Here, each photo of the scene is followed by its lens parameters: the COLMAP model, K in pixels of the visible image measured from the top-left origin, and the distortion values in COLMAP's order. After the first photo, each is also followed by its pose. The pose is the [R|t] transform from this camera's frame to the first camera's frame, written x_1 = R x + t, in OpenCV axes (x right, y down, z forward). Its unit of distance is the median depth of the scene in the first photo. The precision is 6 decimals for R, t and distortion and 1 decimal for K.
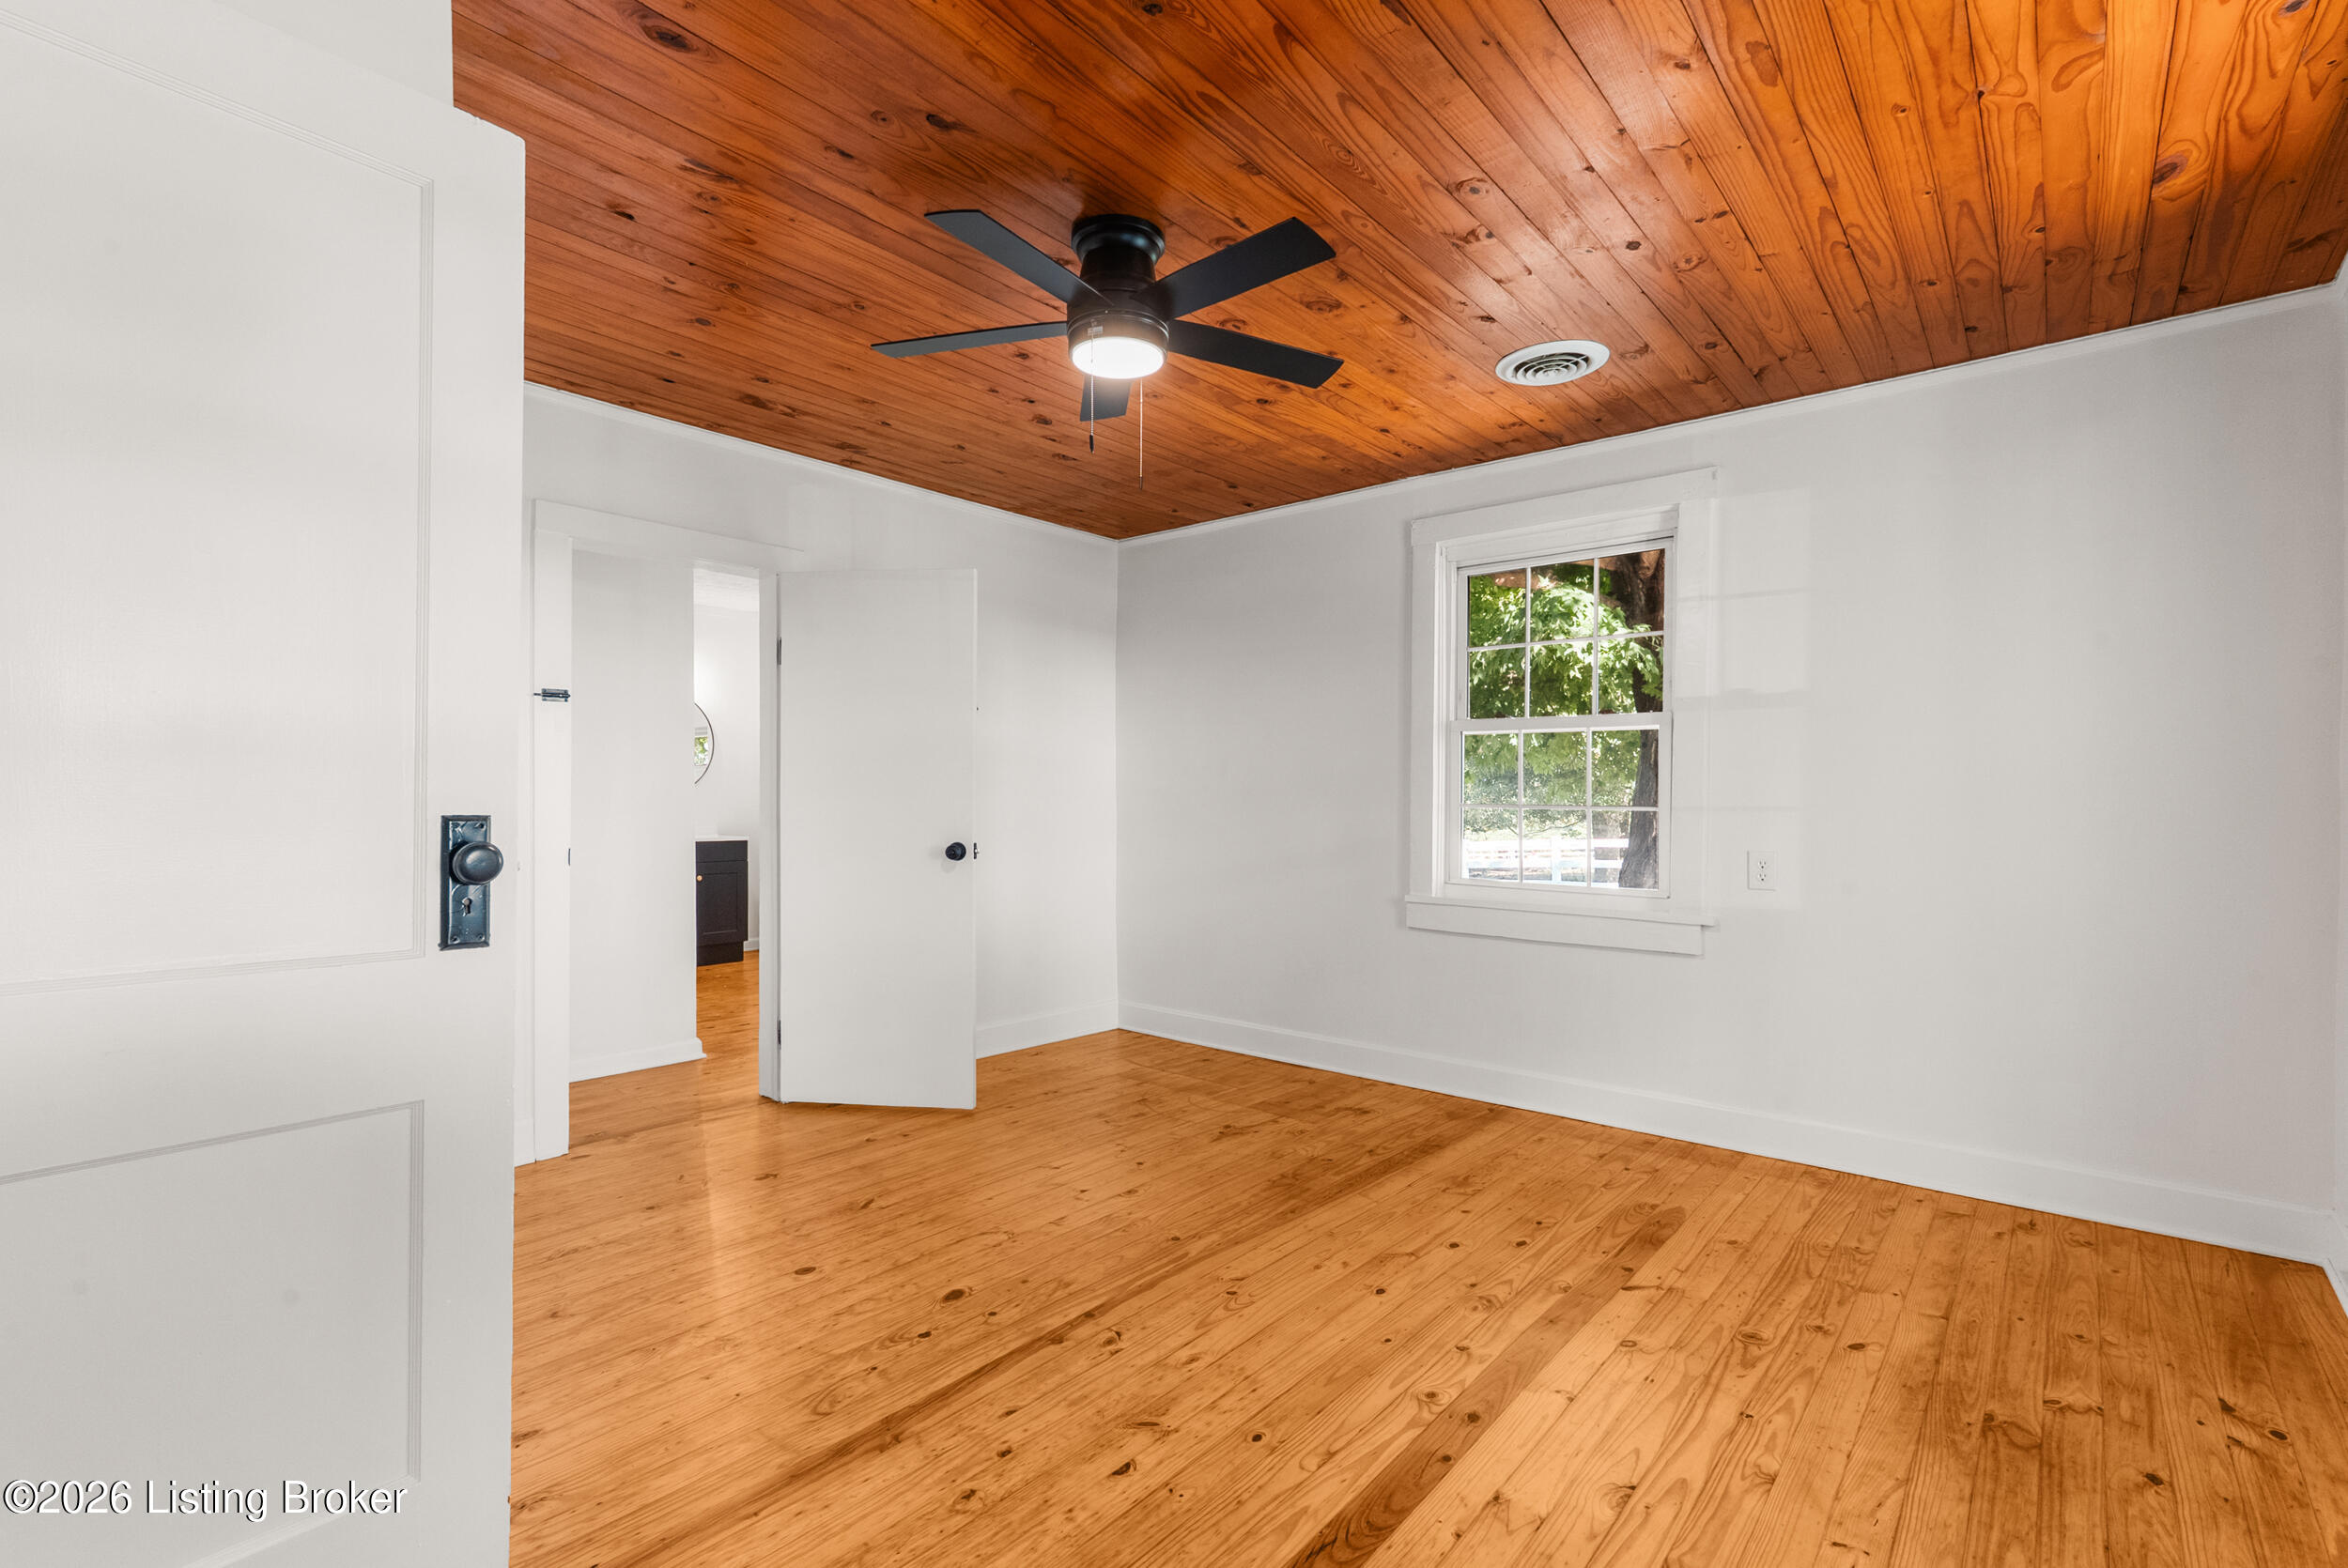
lens RADIAL K [[1055.8, 0, 1166.3], [0, 1055.8, 770.9], [0, 0, 1]] dist [-0.002077, -0.000384]
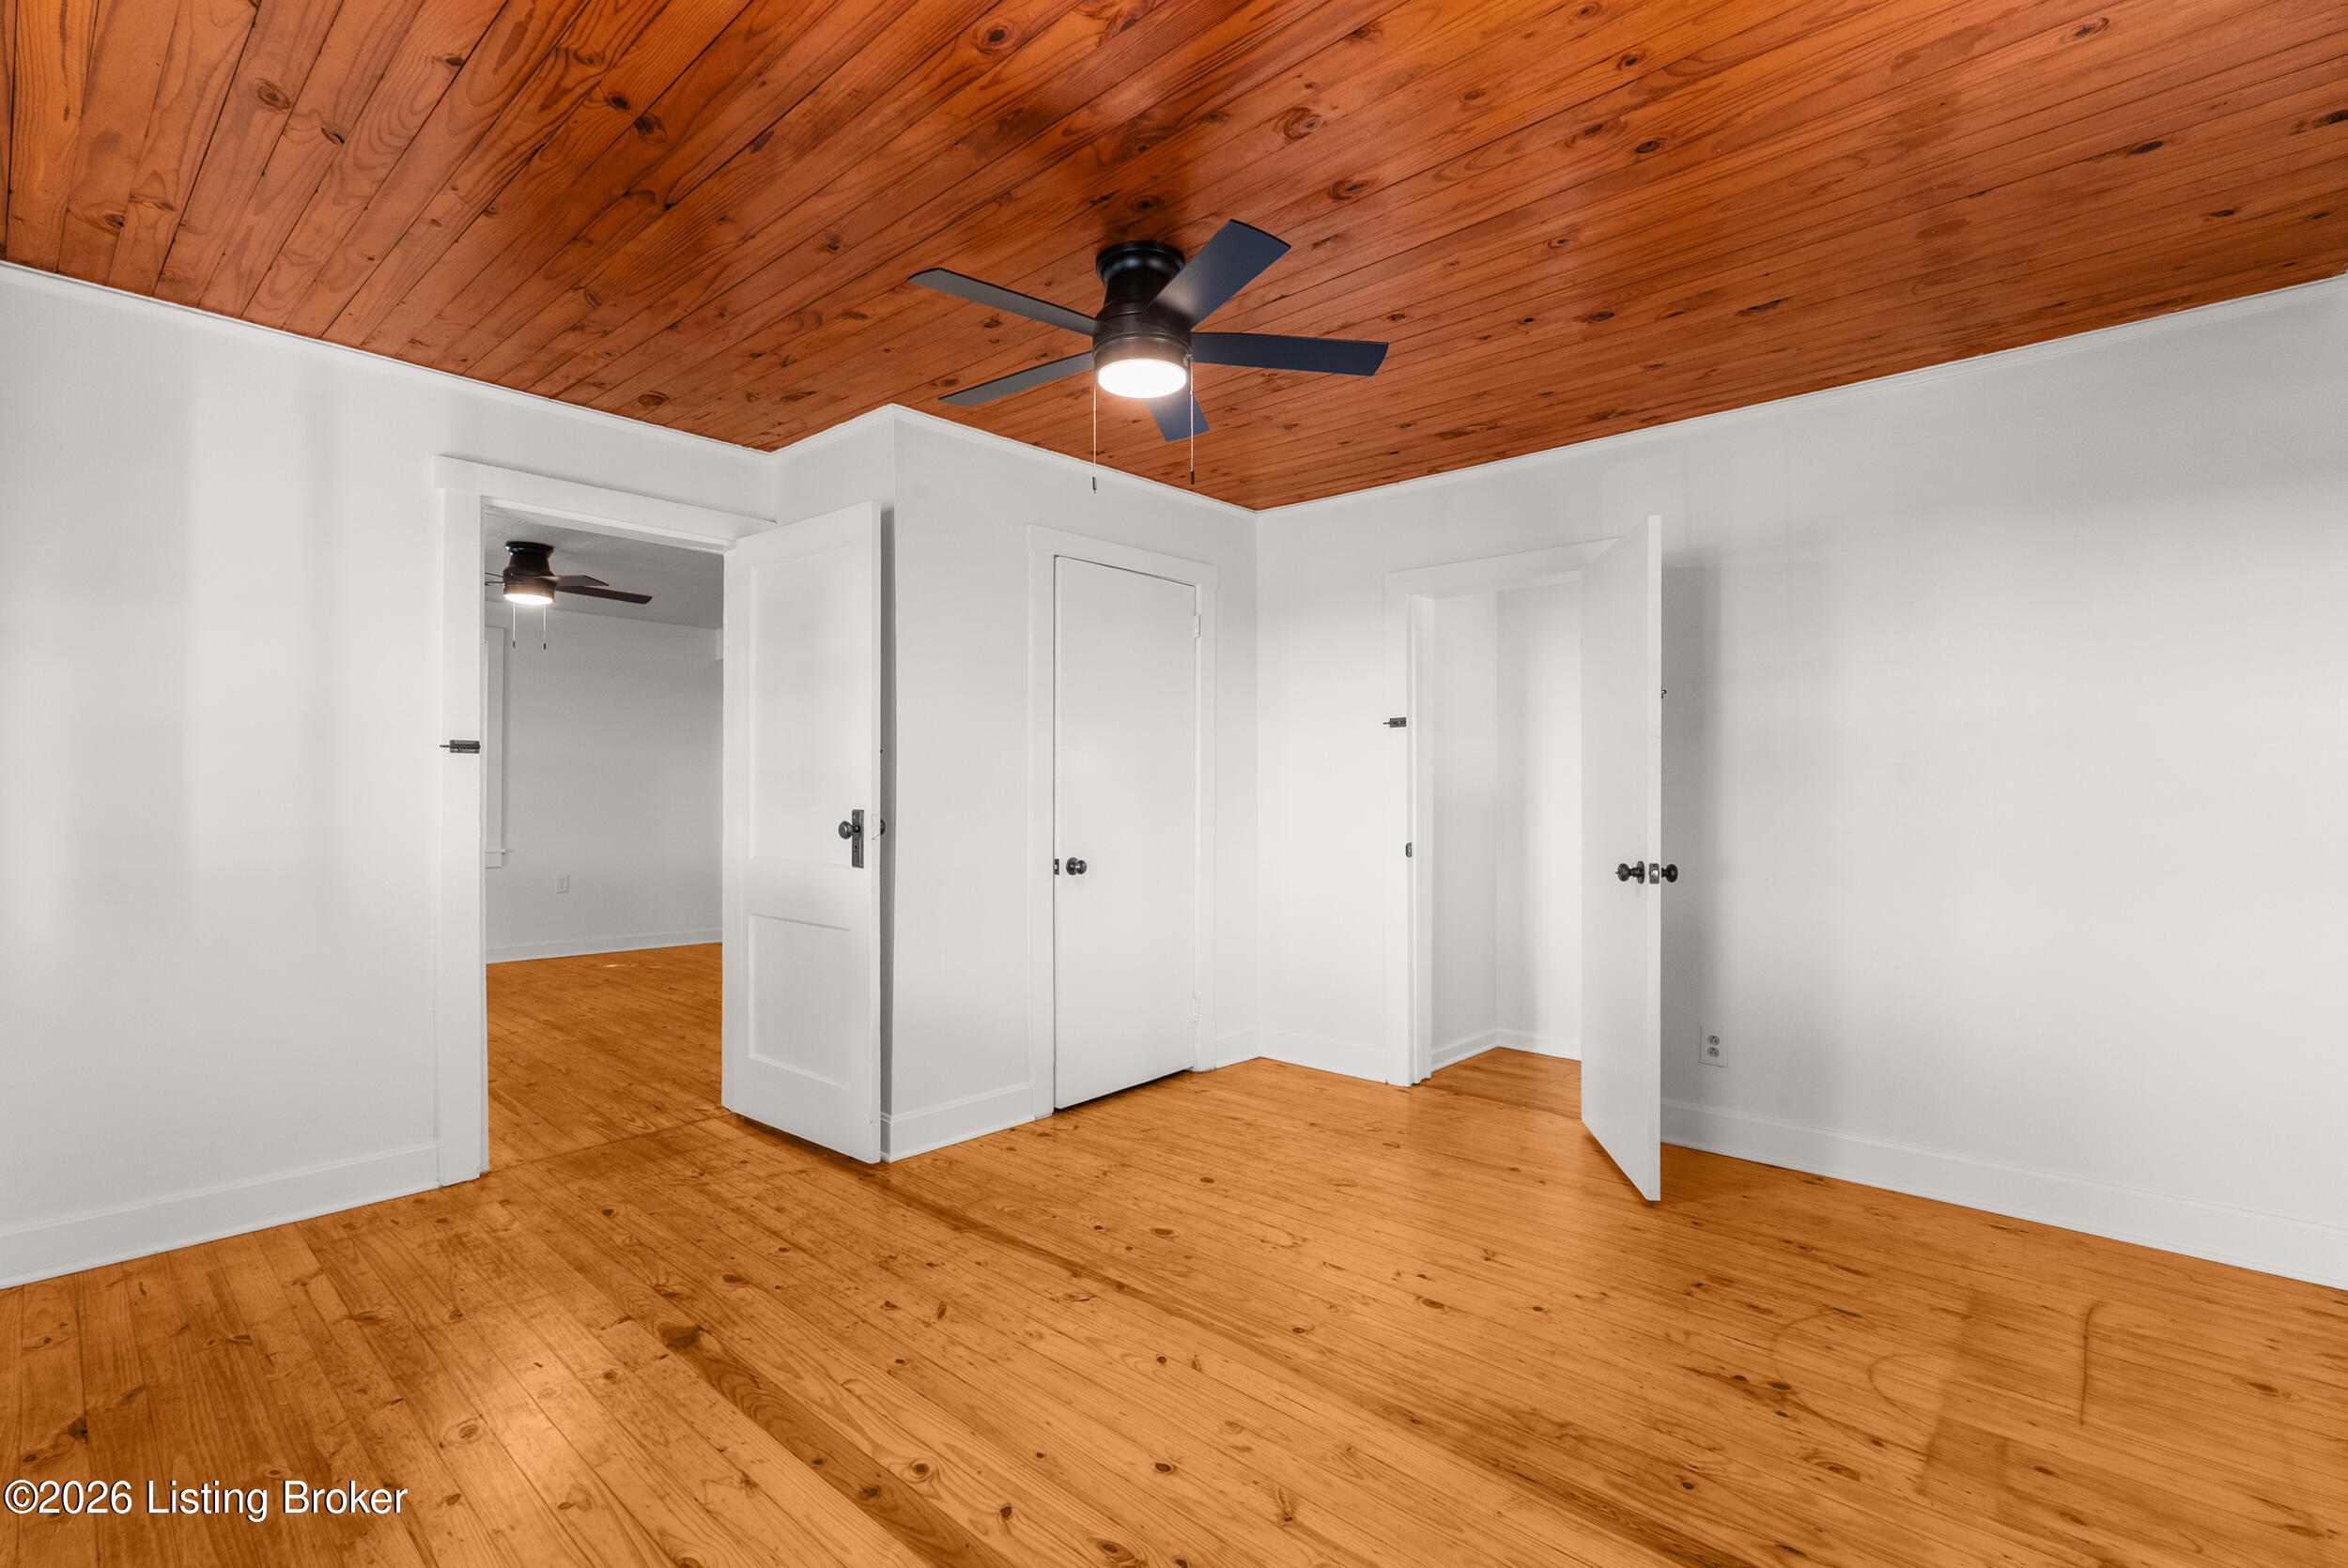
lens RADIAL K [[1055.8, 0, 1166.3], [0, 1055.8, 770.9], [0, 0, 1]] dist [-0.002077, -0.000384]
pose [[-0.025175, -0.024745, -0.999377, 0.779734], [0.022343, 0.999430, -0.025309, 0.013985], [0.999433, -0.022967, -0.024608, 0.833711]]
